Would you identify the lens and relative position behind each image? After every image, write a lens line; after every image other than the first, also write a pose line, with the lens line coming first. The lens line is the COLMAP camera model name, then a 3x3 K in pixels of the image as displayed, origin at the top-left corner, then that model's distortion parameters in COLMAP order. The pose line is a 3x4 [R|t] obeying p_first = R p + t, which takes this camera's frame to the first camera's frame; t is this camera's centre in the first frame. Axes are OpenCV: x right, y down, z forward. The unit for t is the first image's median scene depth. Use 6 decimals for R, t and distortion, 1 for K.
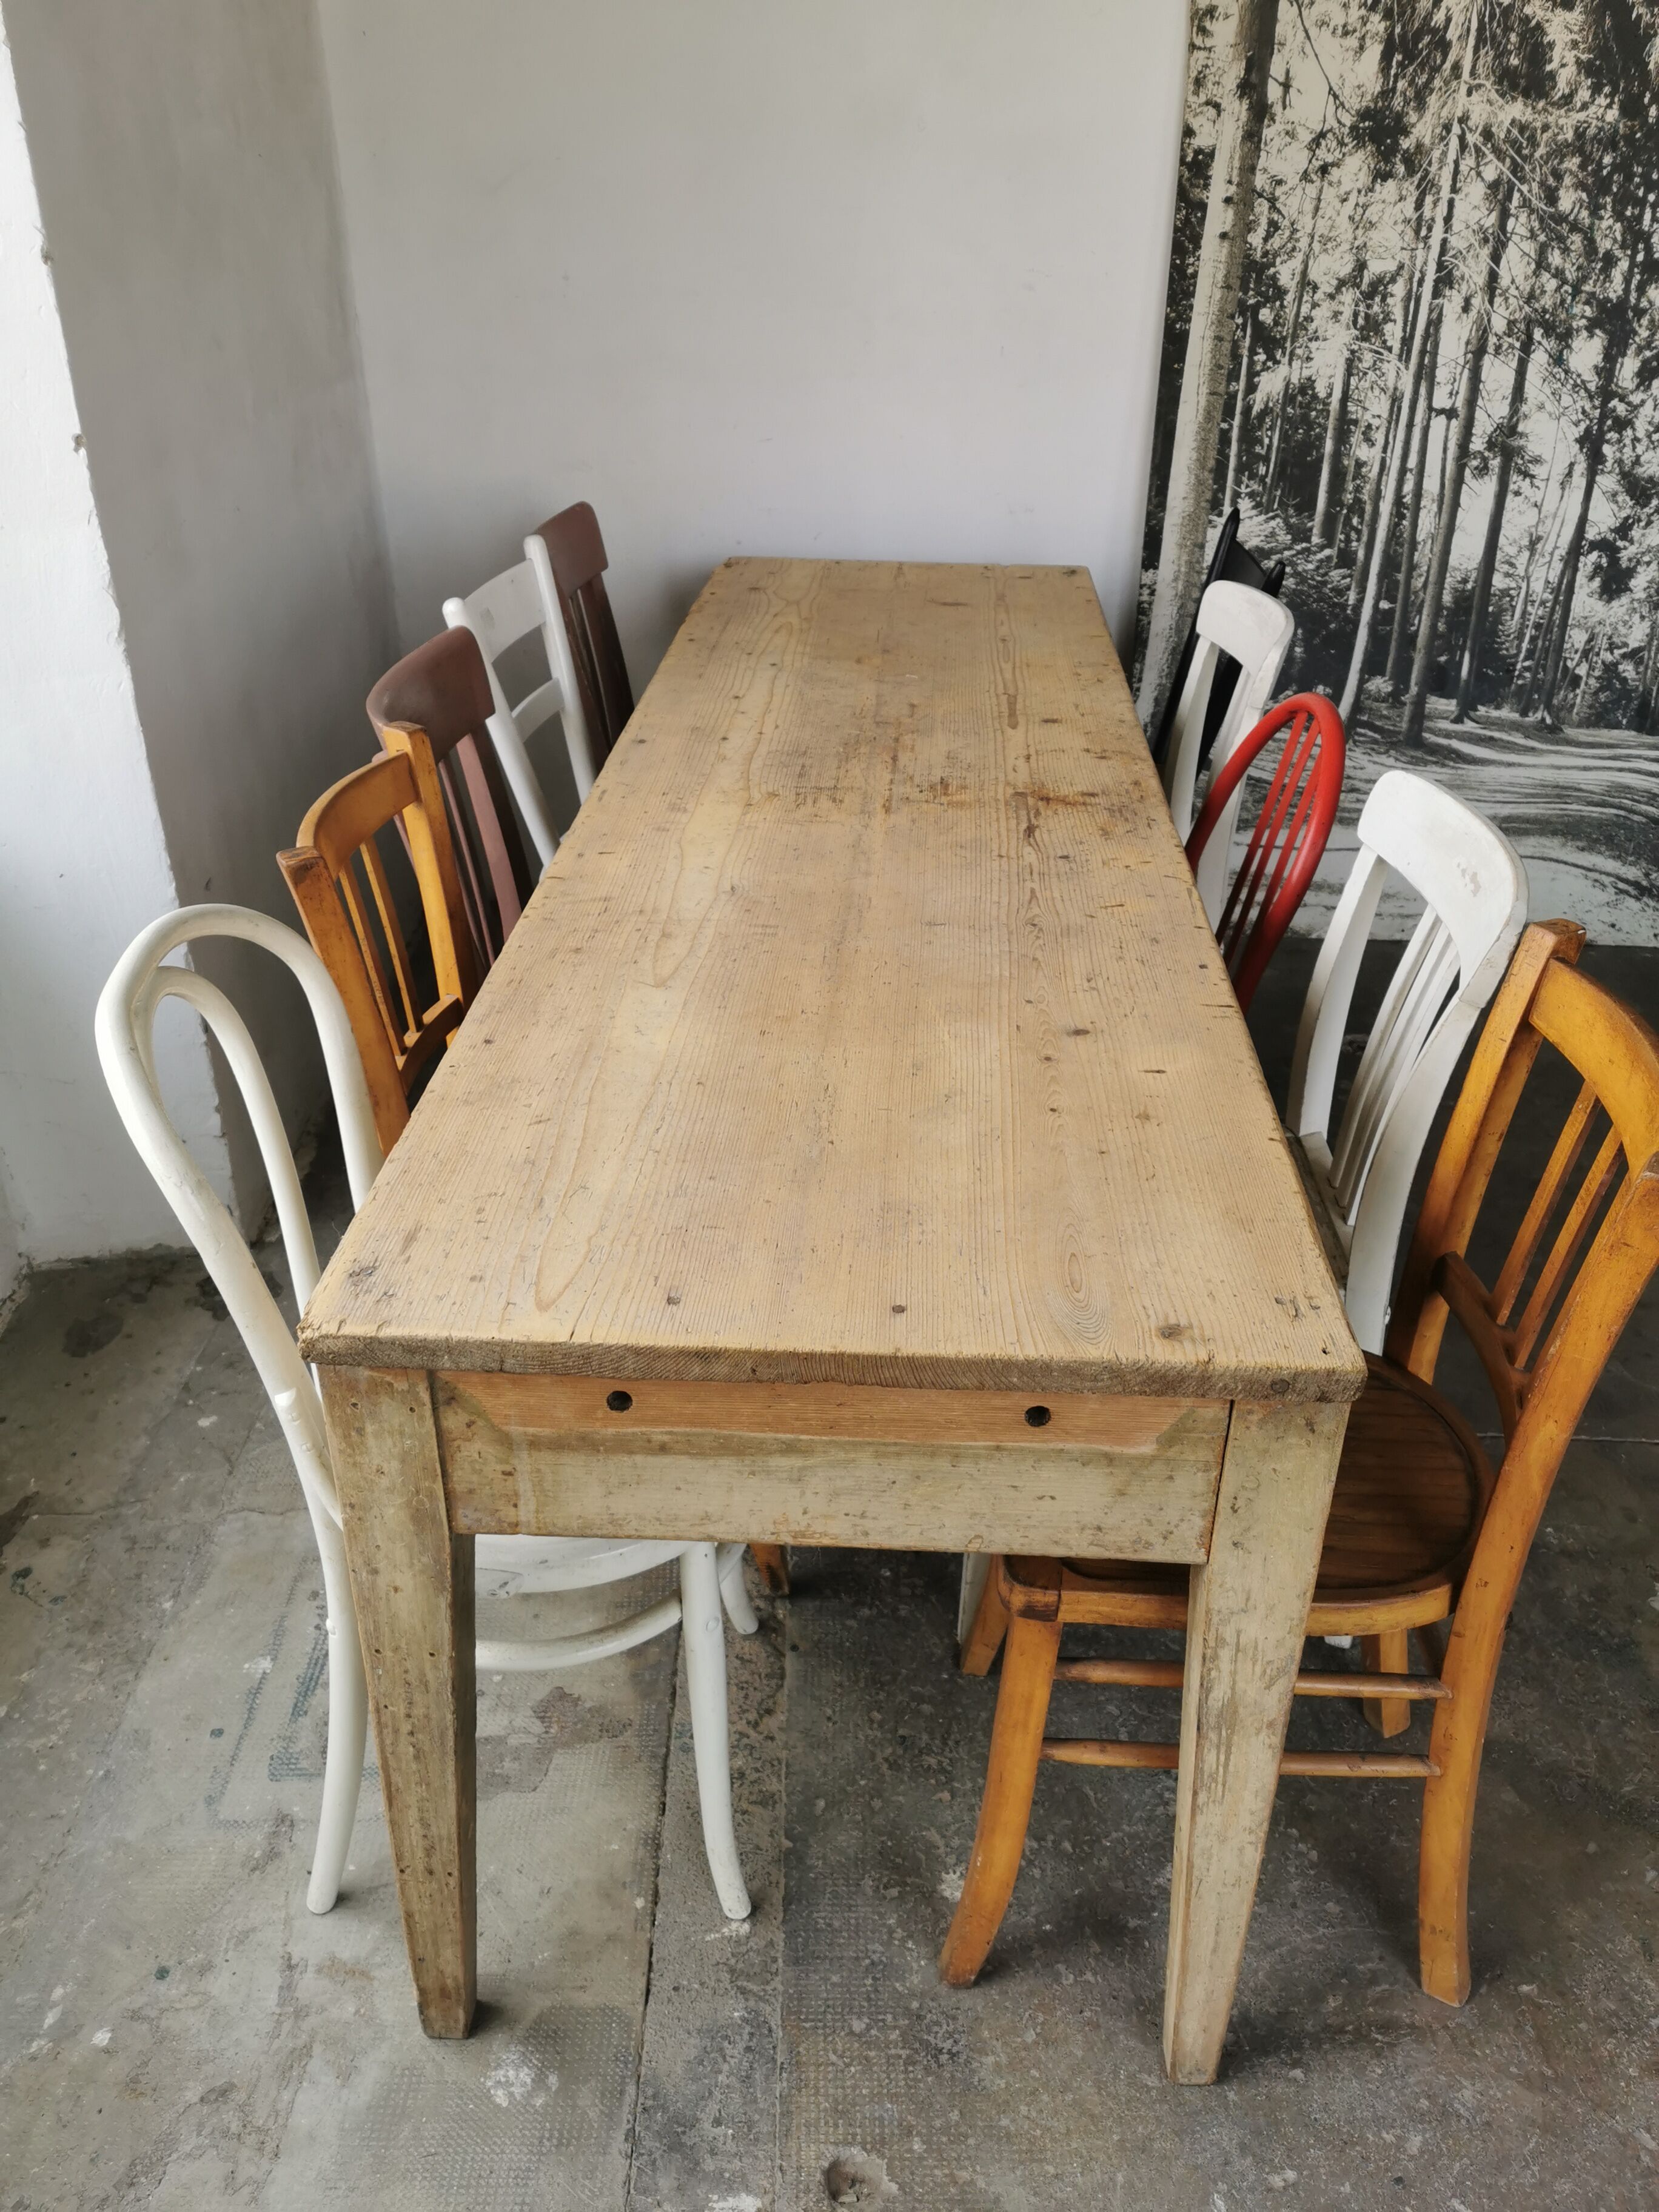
lens RADIAL K [[1693.2, 0, 822.2], [0, 1693.2, 1092.9], [0, 0, 1]] dist [0.087855, -0.133707]
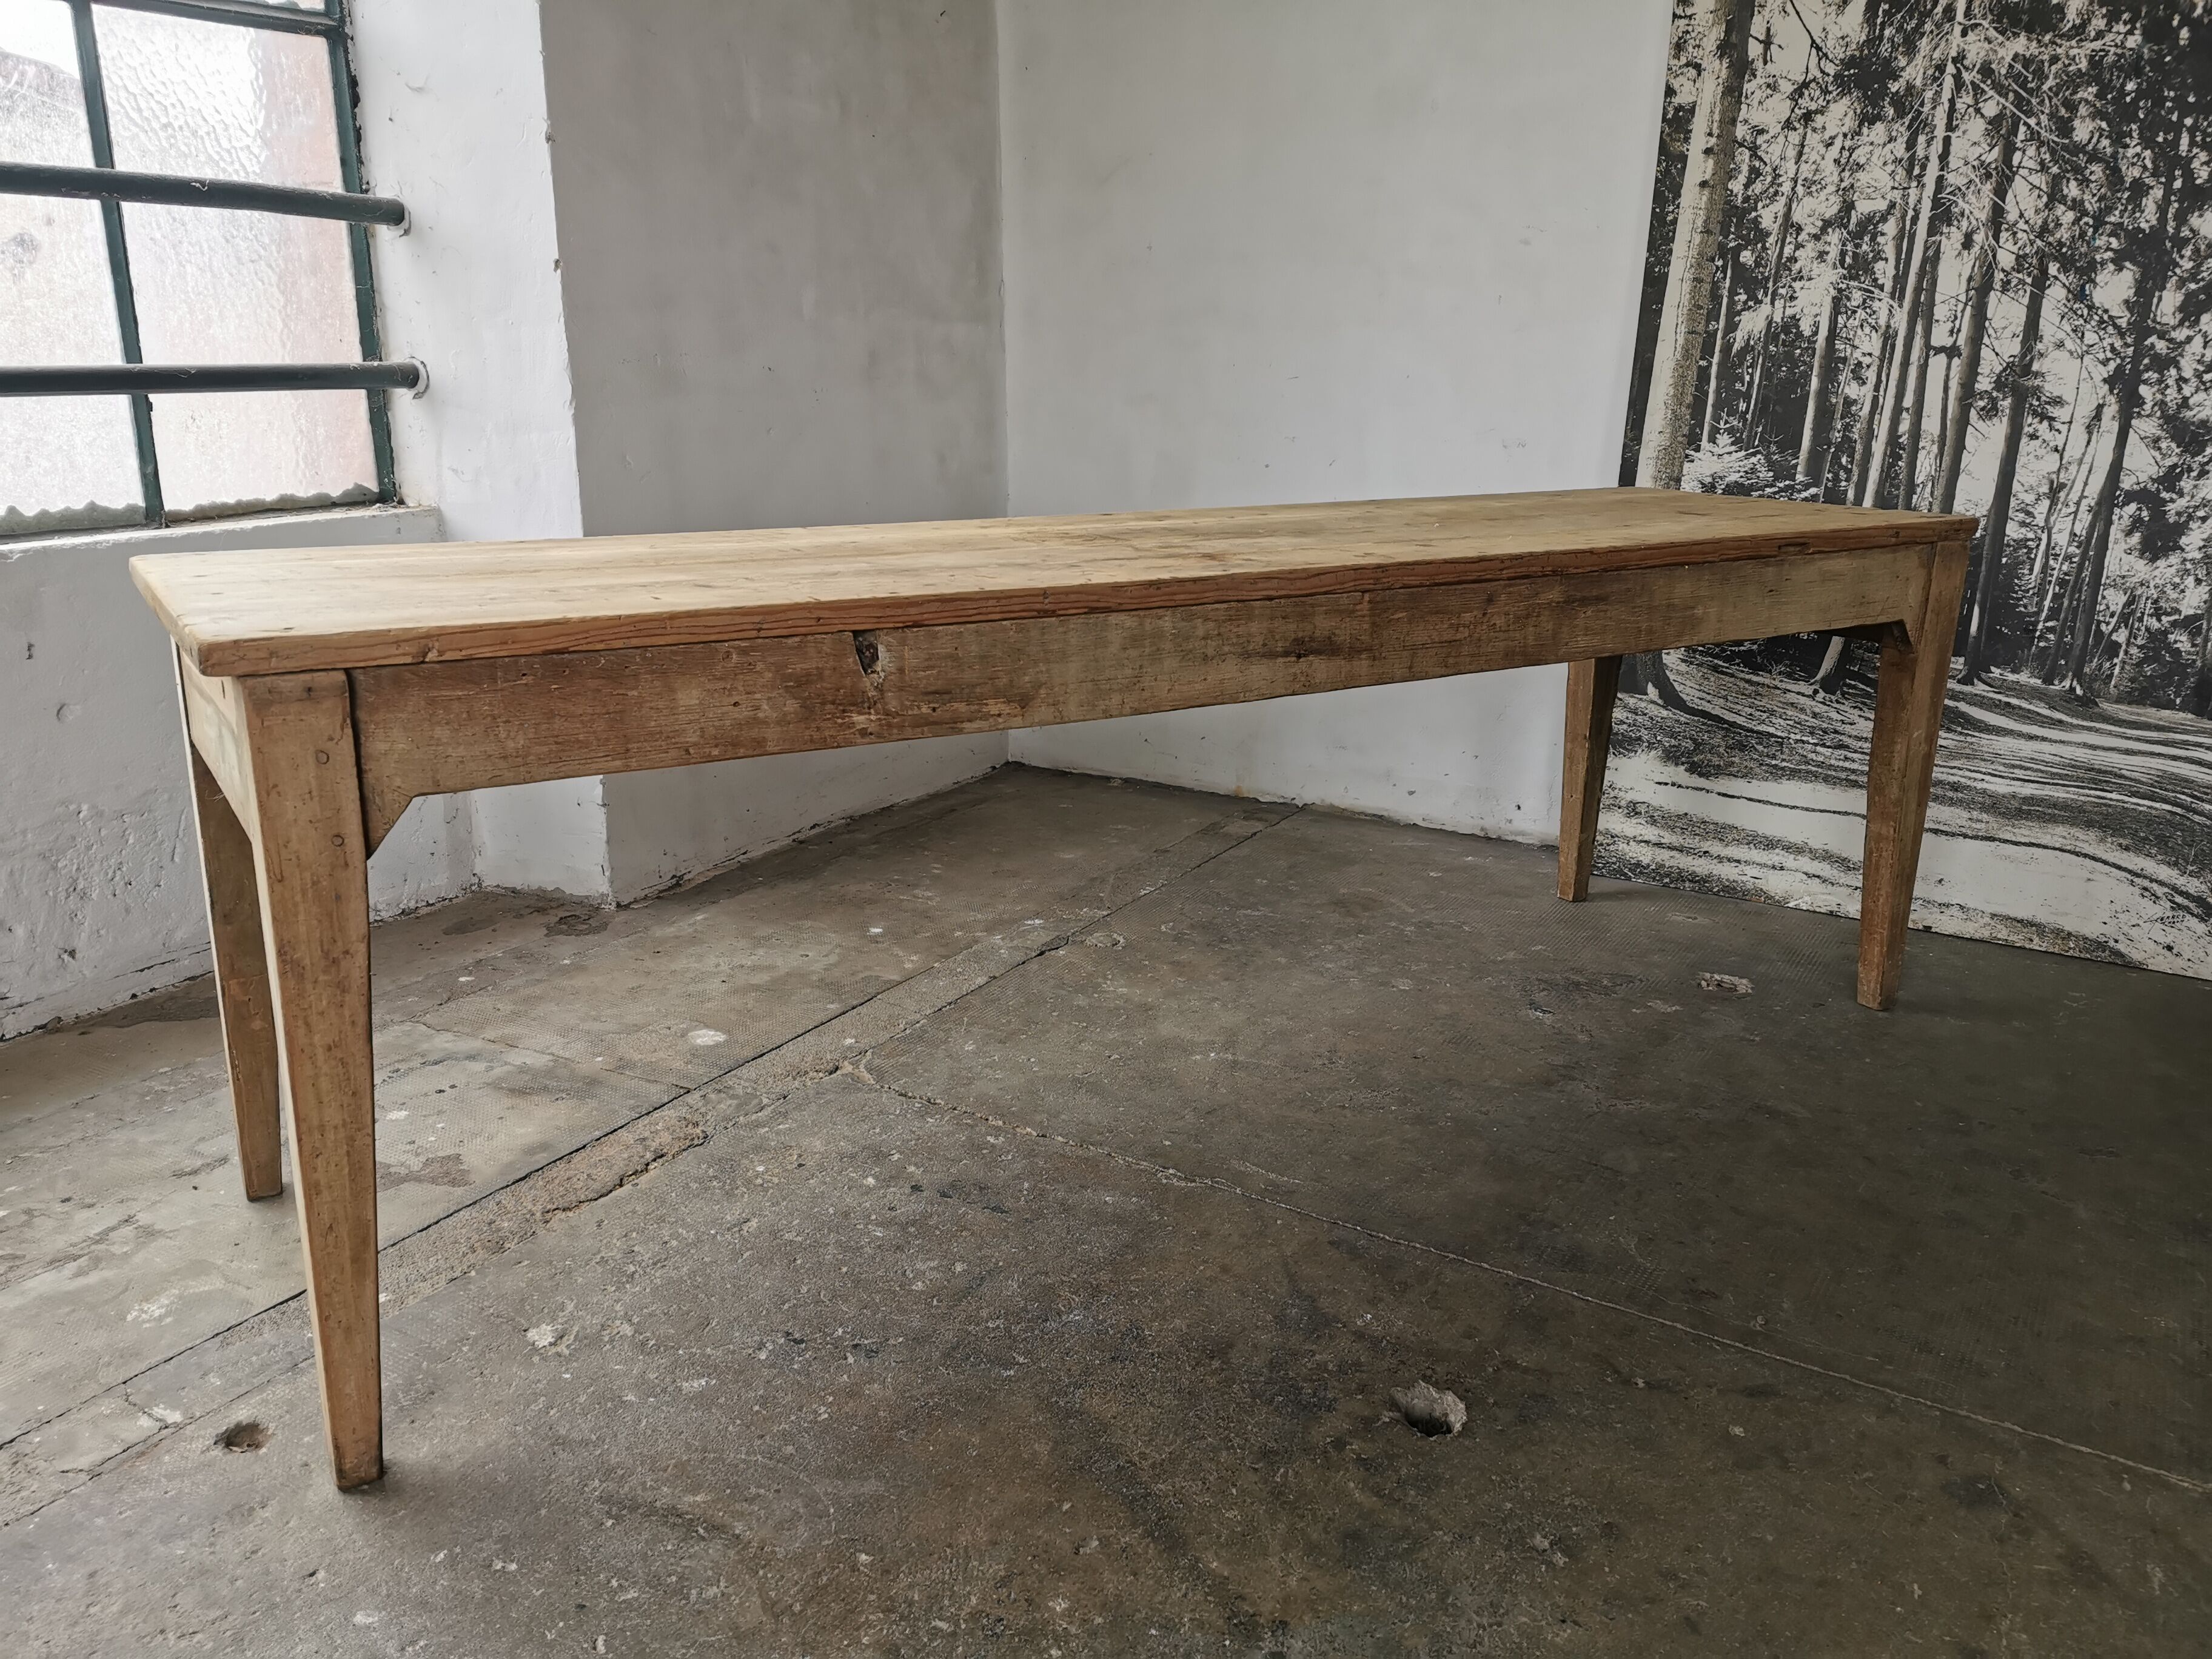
lens RADIAL K [[1688.2, 0, 1094.4], [0, 1688.2, 831.6], [0, 0, 1]] dist [0.076532, -0.104709]
pose [[0.862652, 0.141425, -0.485623, 0.471274], [-0.248778, 0.954588, -0.163926, 0.129639], [0.440387, 0.262223, 0.858661, 0.061703]]
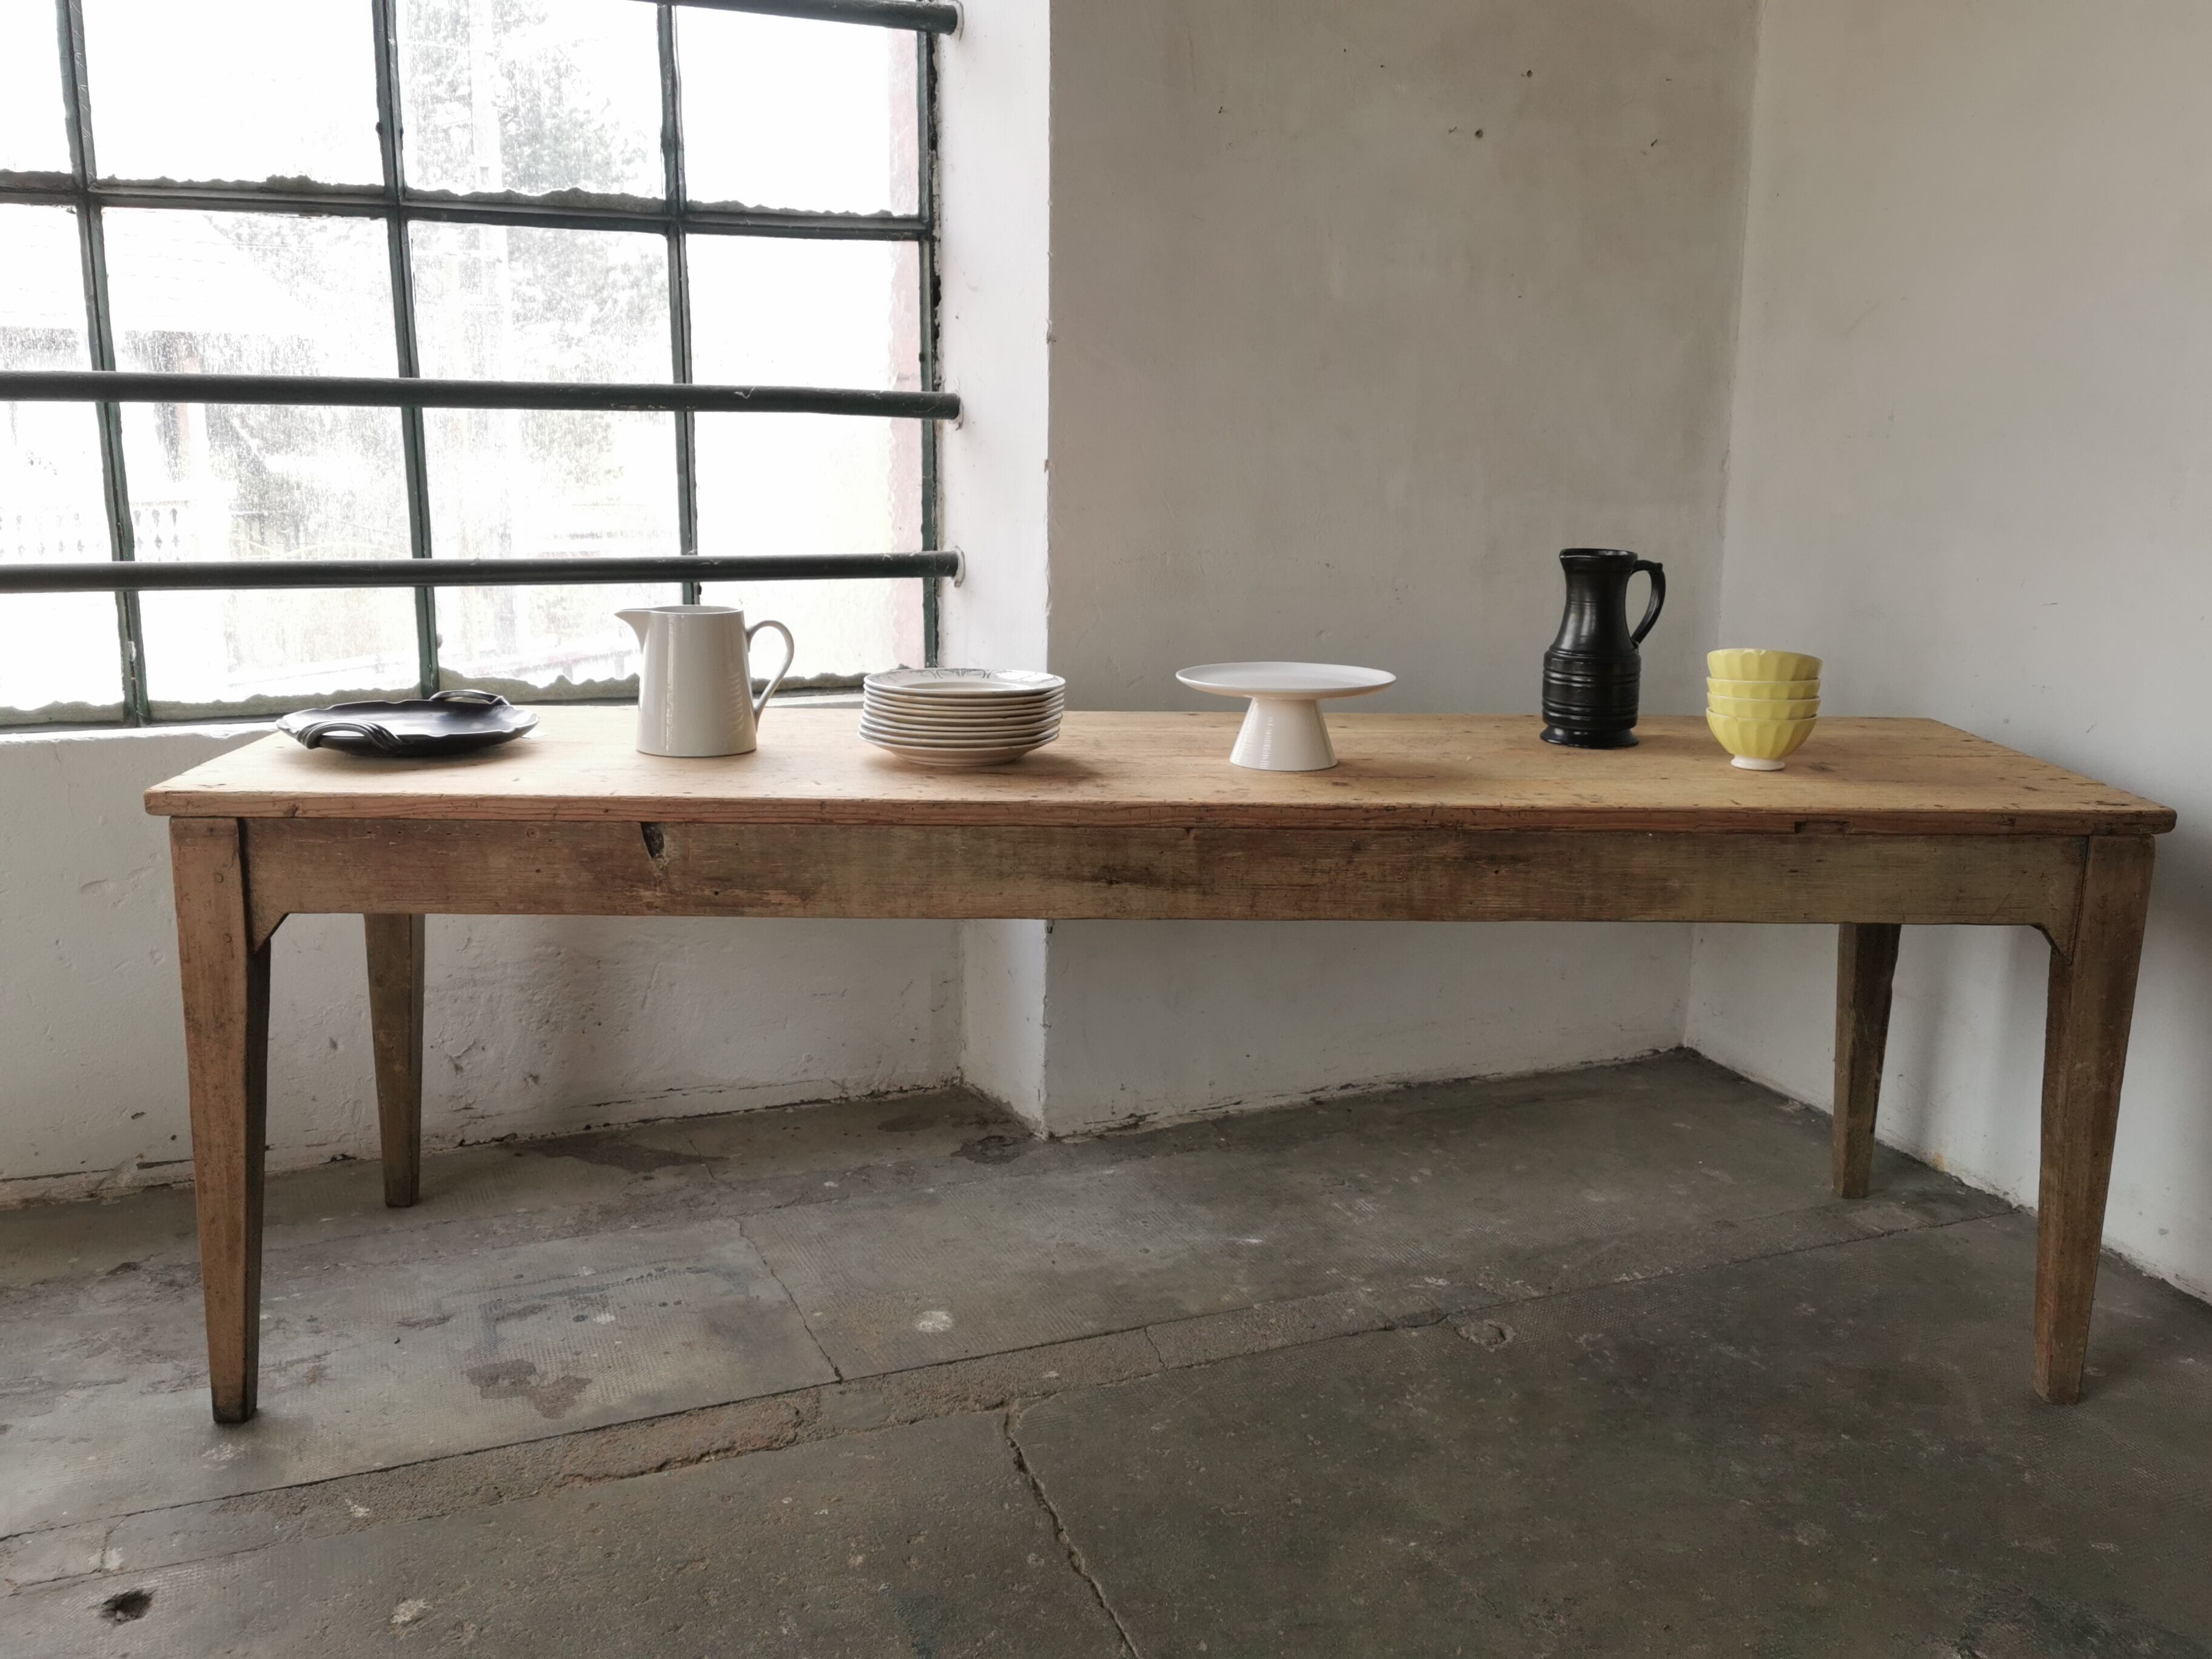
lens RADIAL K [[1931.8, 0, 1123.2], [0, 1931.8, 795.2], [0, 0, 1]] dist [0.054045, -0.044175]
pose [[0.381719, 0.188535, -0.904846, 0.681899], [-0.459586, 0.888089, -0.008838, -0.103682], [0.801917, 0.419228, 0.425648, 0.328684]]
